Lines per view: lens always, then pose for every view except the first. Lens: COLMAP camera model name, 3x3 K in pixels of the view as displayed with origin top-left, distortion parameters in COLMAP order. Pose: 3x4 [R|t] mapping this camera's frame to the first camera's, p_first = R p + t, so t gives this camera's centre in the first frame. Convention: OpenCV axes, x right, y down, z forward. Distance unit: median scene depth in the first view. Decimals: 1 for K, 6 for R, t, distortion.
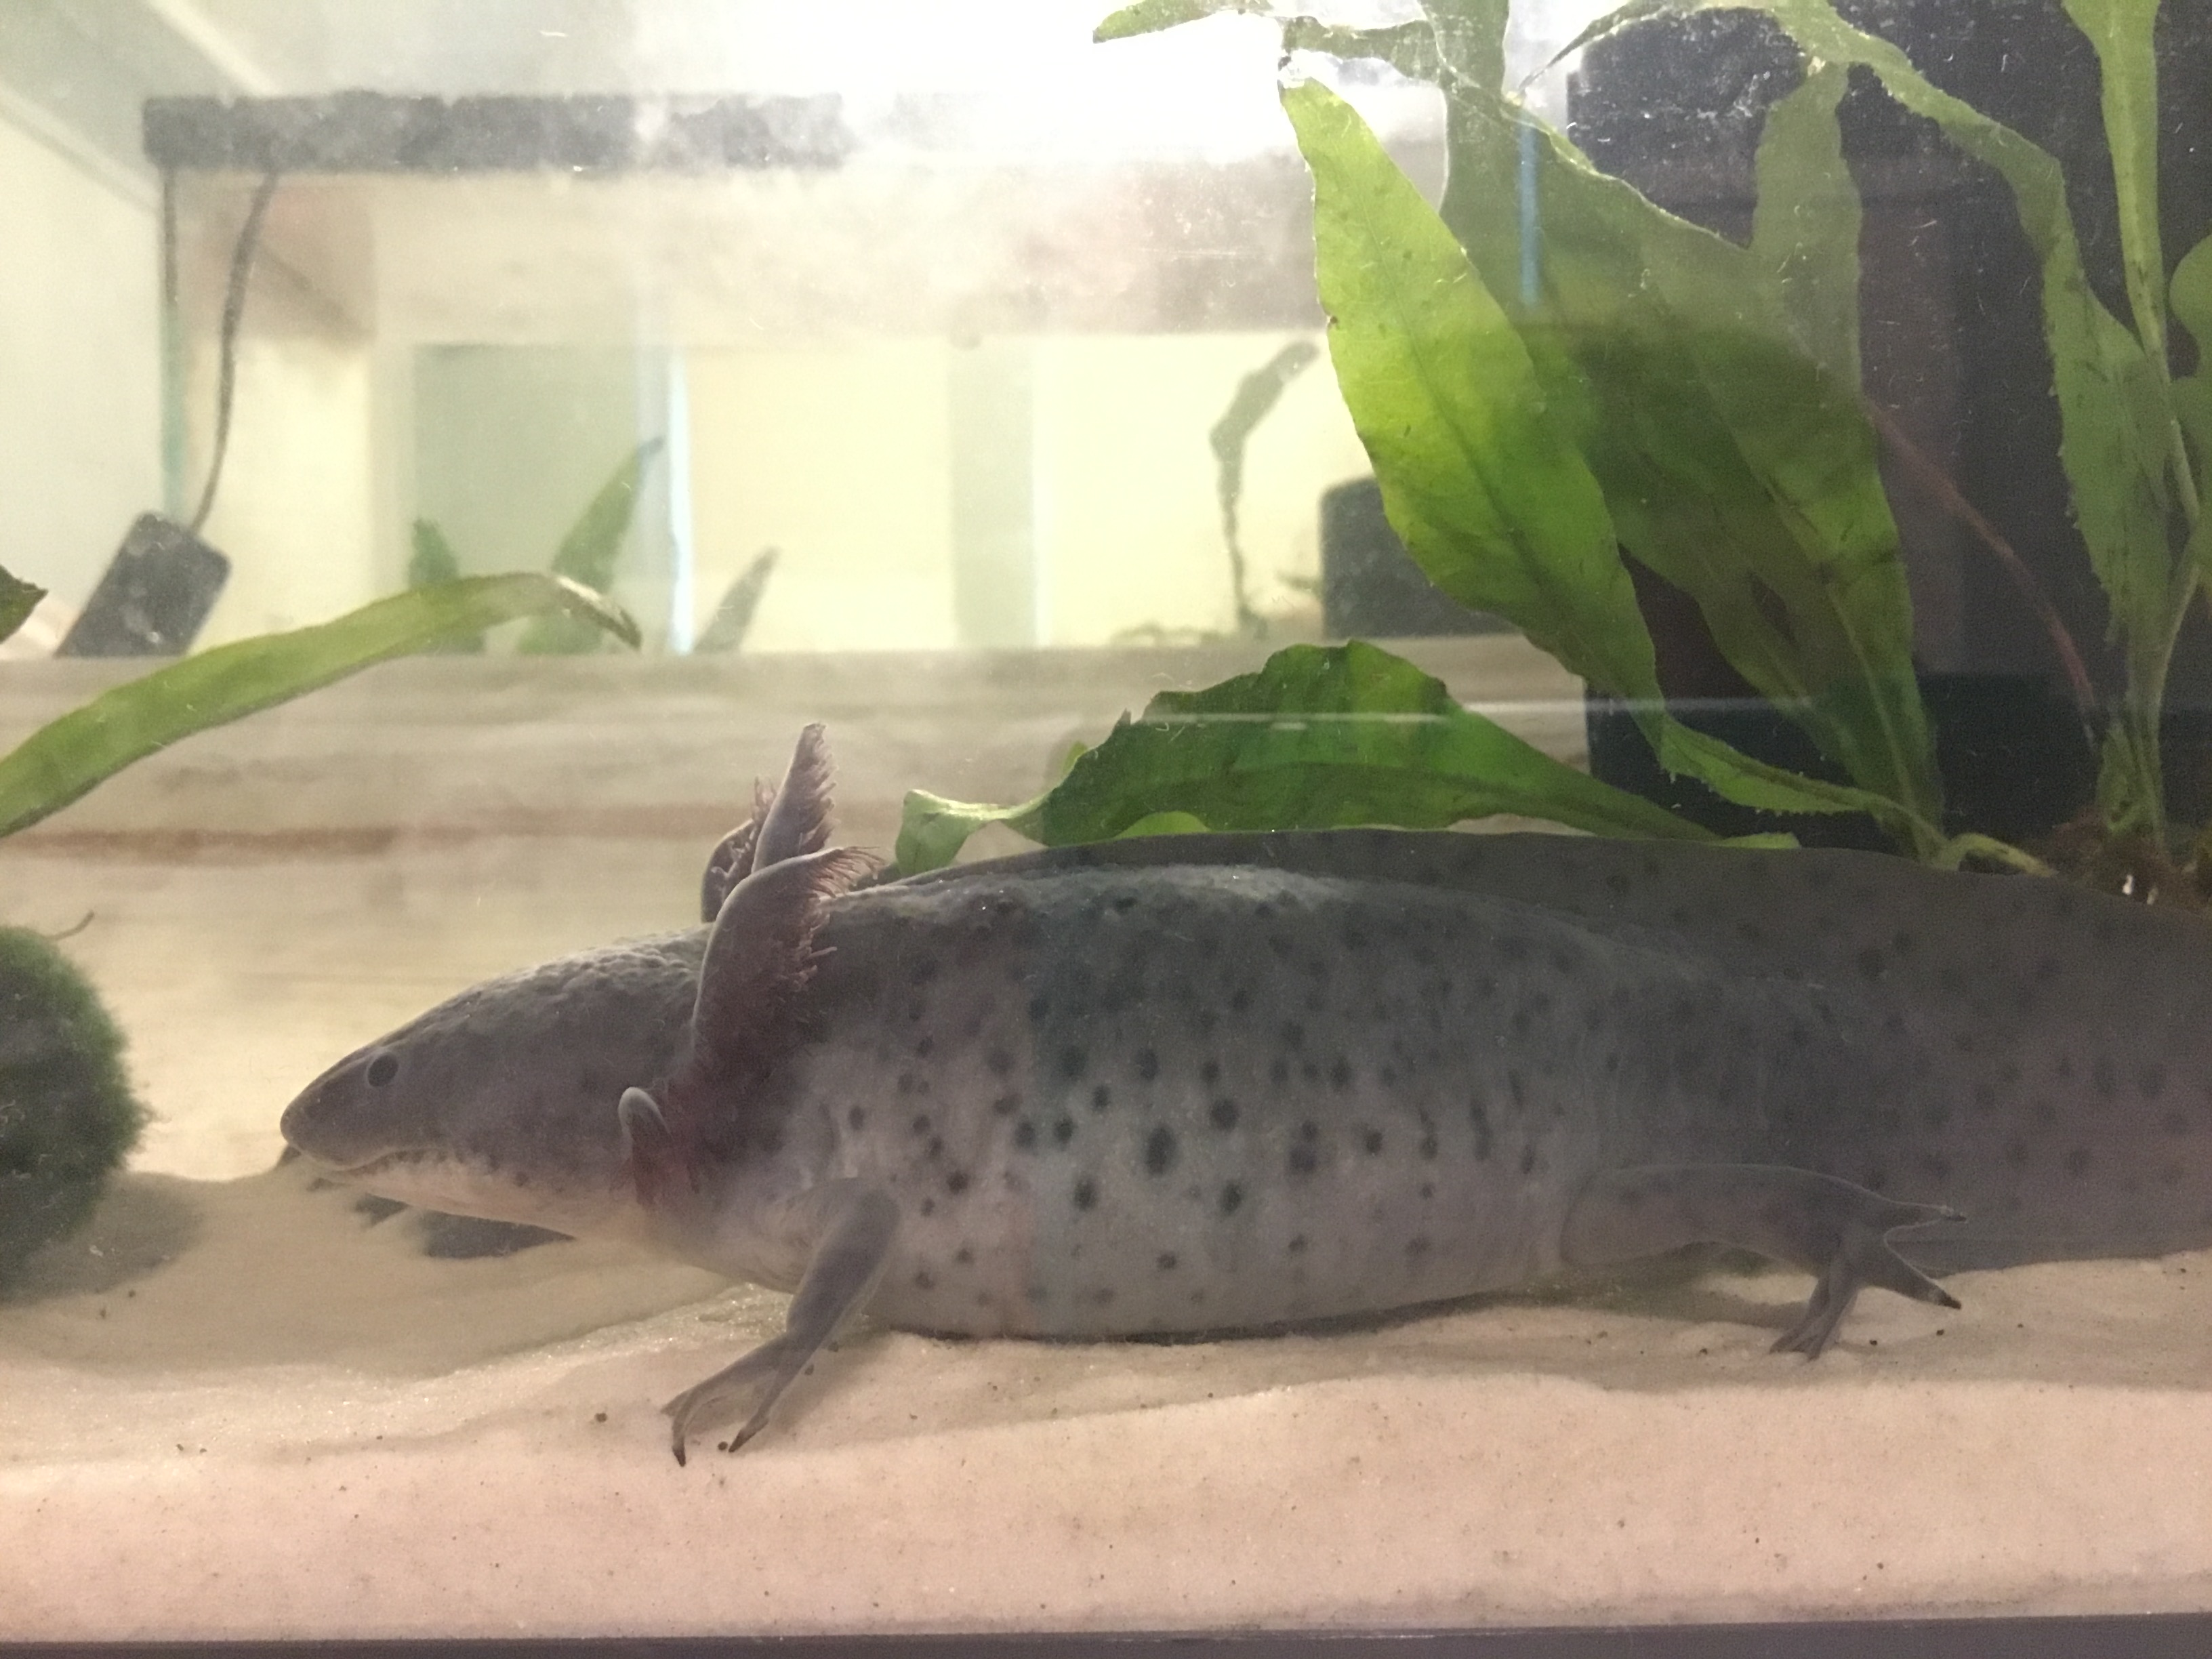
lens RADIAL K [[2003.4, 0, 1112.1], [0, 2003.4, 826.2], [0, 0, 1]] dist [0.132618, -0.337174]
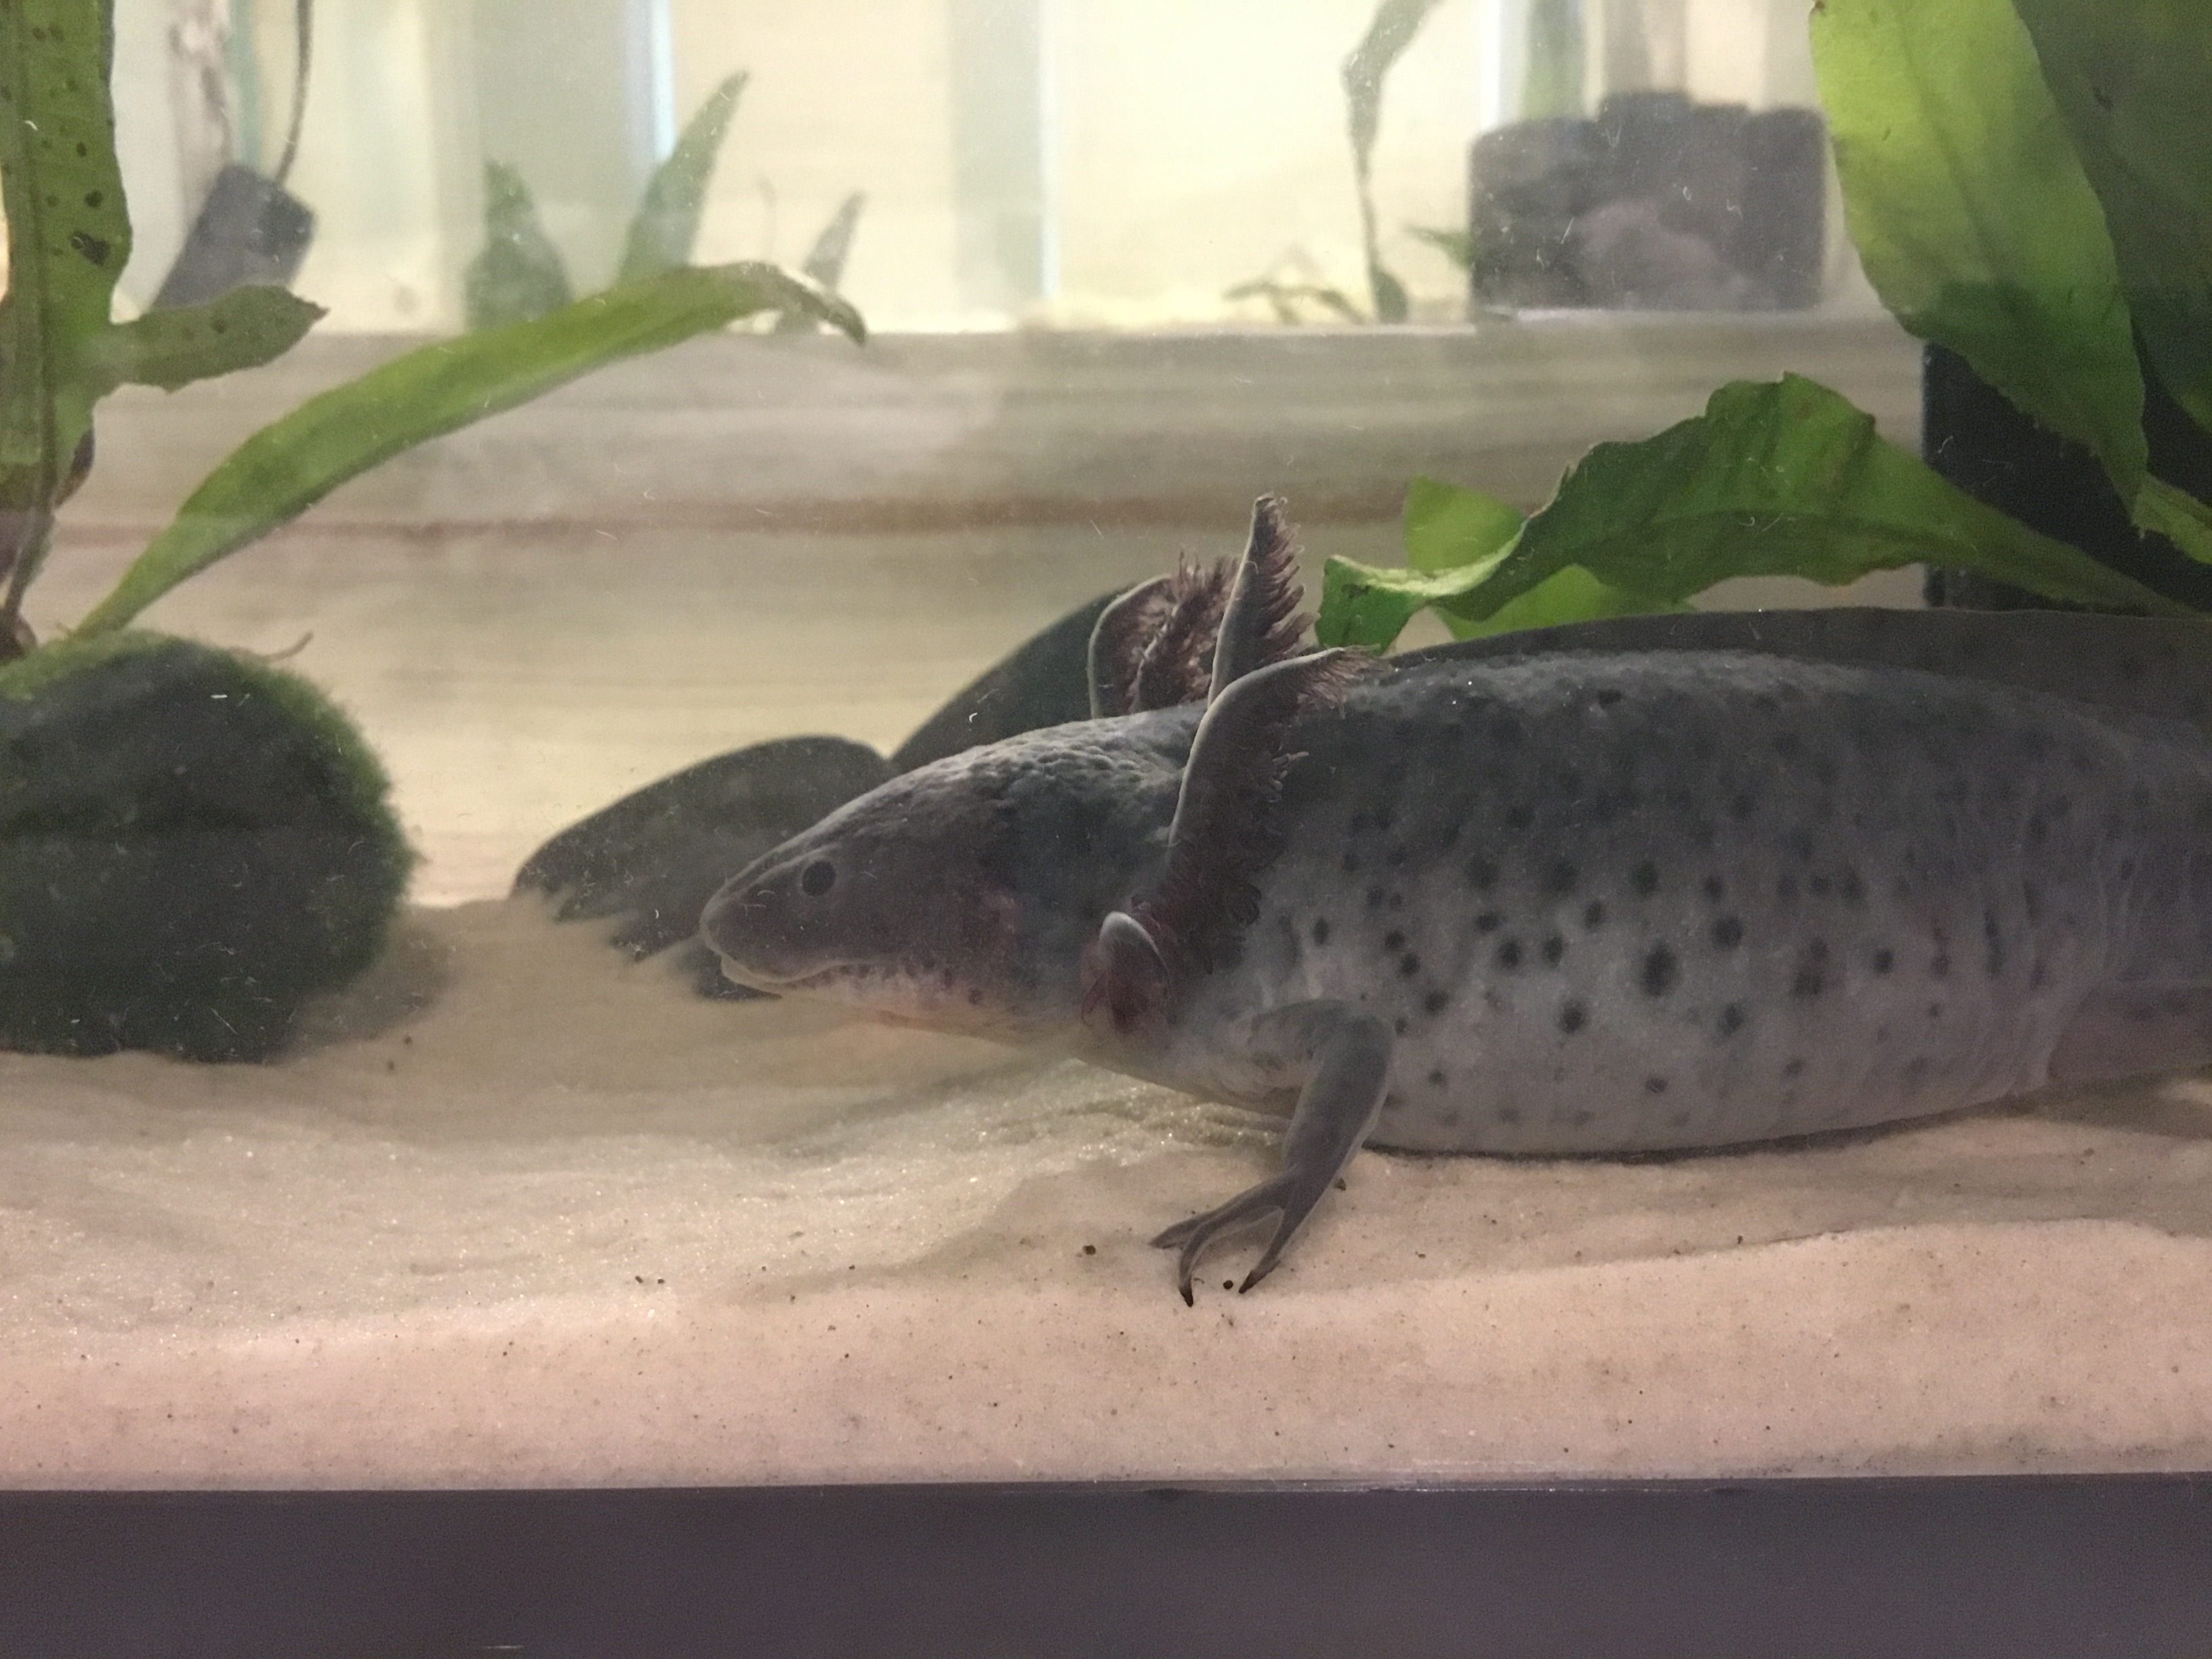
lens RADIAL K [[1972.2, 0, 1093.0], [0, 1972.2, 835.6], [0, 0, 1]] dist [0.137295, -0.309312]
pose [[0.999983, 0.004023, 0.004141, -0.237990], [-0.004727, 0.982312, 0.187193, -0.069311], [-0.003315, -0.187210, 0.982314, 0.113125]]
